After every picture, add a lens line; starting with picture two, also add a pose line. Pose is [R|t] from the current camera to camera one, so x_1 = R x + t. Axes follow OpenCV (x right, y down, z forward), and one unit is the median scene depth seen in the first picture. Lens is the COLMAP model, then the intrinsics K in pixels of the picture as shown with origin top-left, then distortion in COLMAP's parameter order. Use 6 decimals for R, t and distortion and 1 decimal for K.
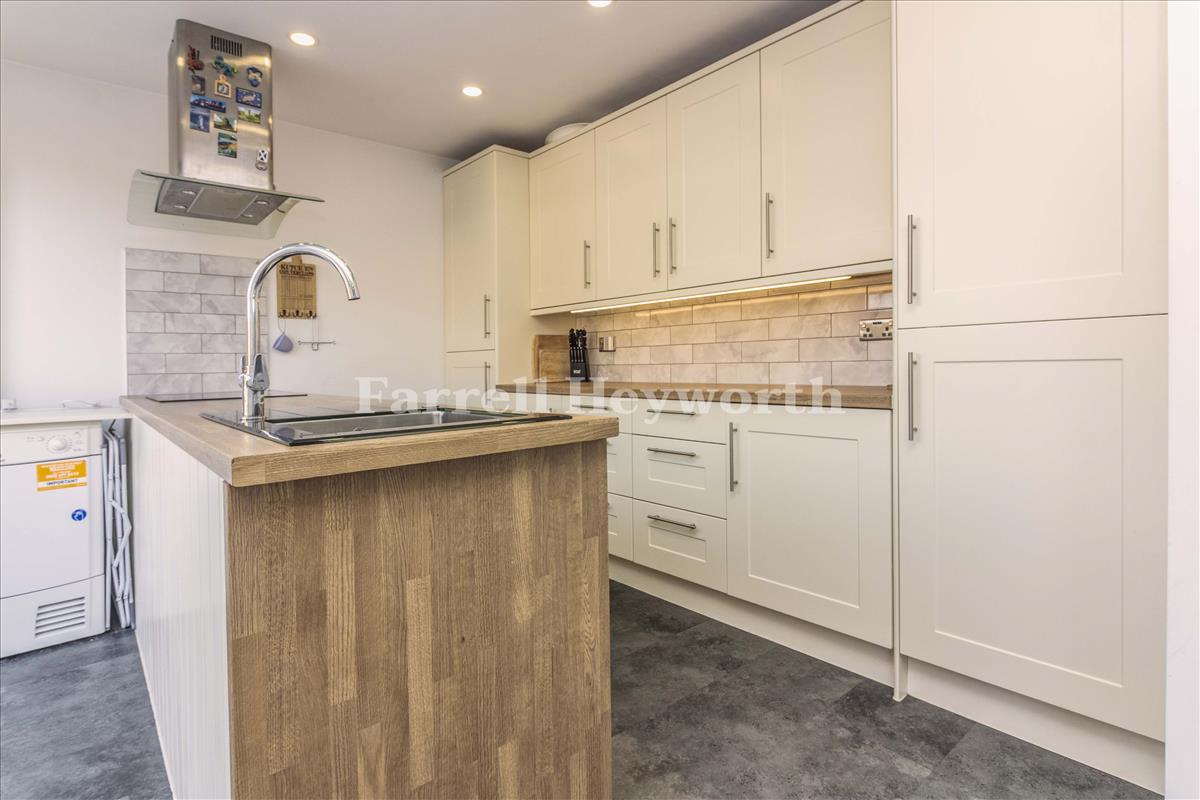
lens RADIAL K [[603.0, 0, 599.3], [0, 603.0, 363.8], [0, 0, 1]] dist [0.000327, -0.000099]
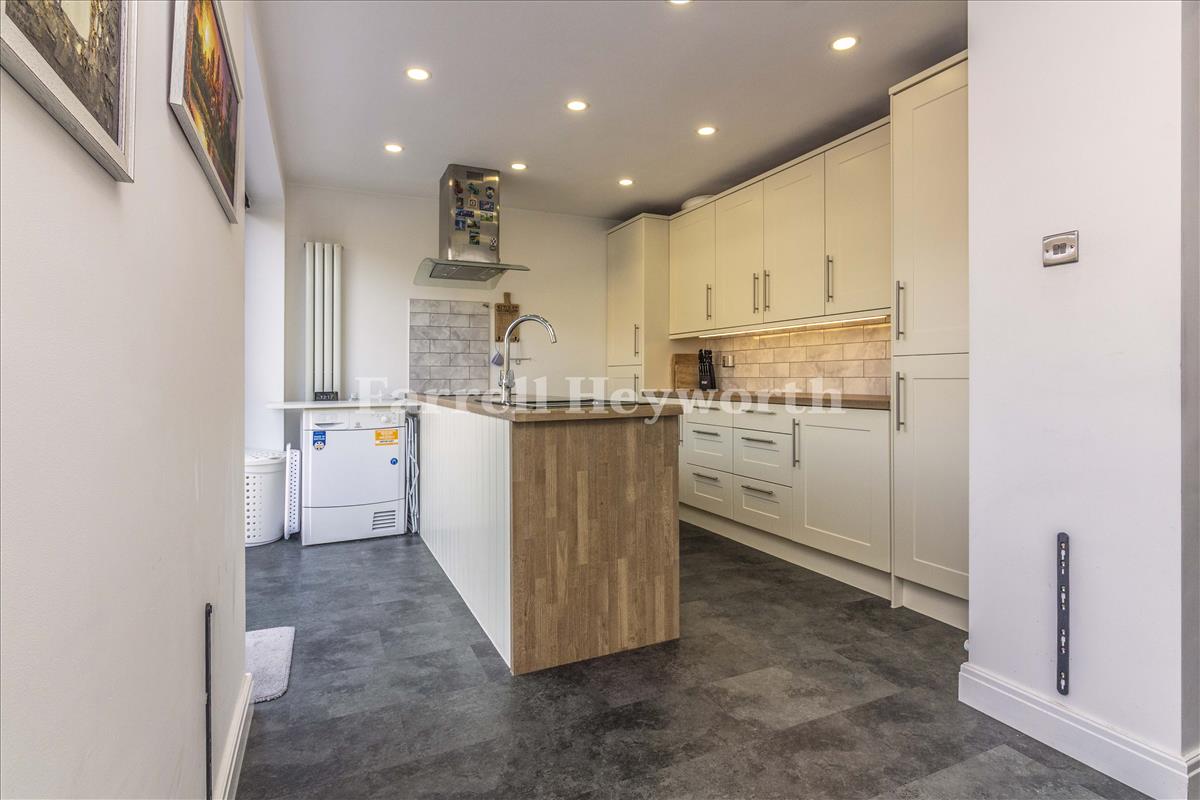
lens RADIAL K [[603.0, 0, 599.3], [0, 603.0, 363.8], [0, 0, 1]] dist [0.000327, -0.000099]
pose [[0.961980, 0.007625, -0.273014, 0.148106], [-0.012820, 0.999769, -0.017249, -0.002526], [0.272819, 0.020093, 0.961855, -0.460001]]
